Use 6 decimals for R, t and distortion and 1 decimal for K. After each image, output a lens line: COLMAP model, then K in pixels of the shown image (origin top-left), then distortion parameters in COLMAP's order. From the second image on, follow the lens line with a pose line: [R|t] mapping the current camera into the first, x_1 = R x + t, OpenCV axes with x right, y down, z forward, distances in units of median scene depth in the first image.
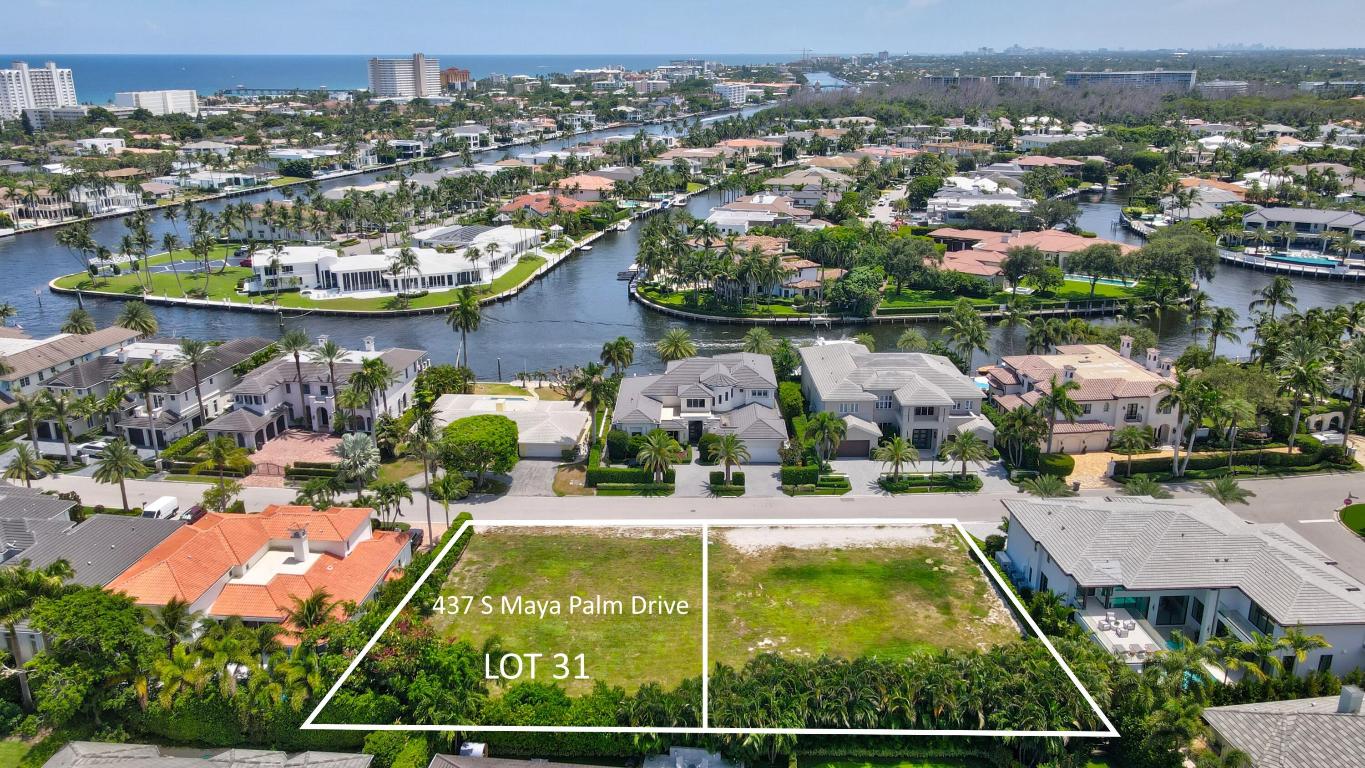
lens RADIAL K [[1026.6, 0, 682.5], [0, 1026.6, 384.0], [0, 0, 1]] dist [-0.000019, 0.035695]
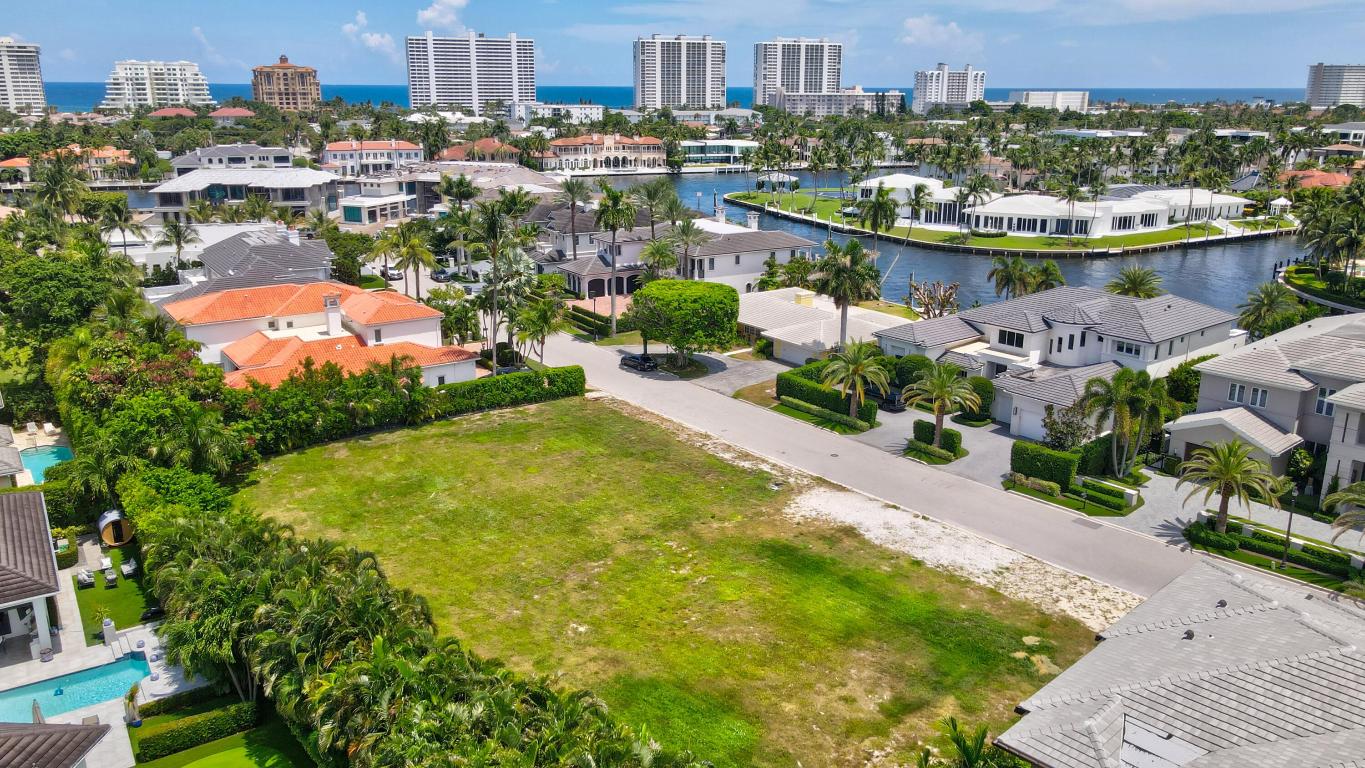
lens RADIAL K [[1026.6, 0, 682.5], [0, 1026.6, 384.0], [0, 0, 1]] dist [-0.000019, 0.035695]
pose [[0.639422, 0.218341, -0.737202, 0.222916], [-0.244100, 0.966873, 0.074640, 0.029856], [0.729078, 0.132225, 0.671537, 0.264489]]
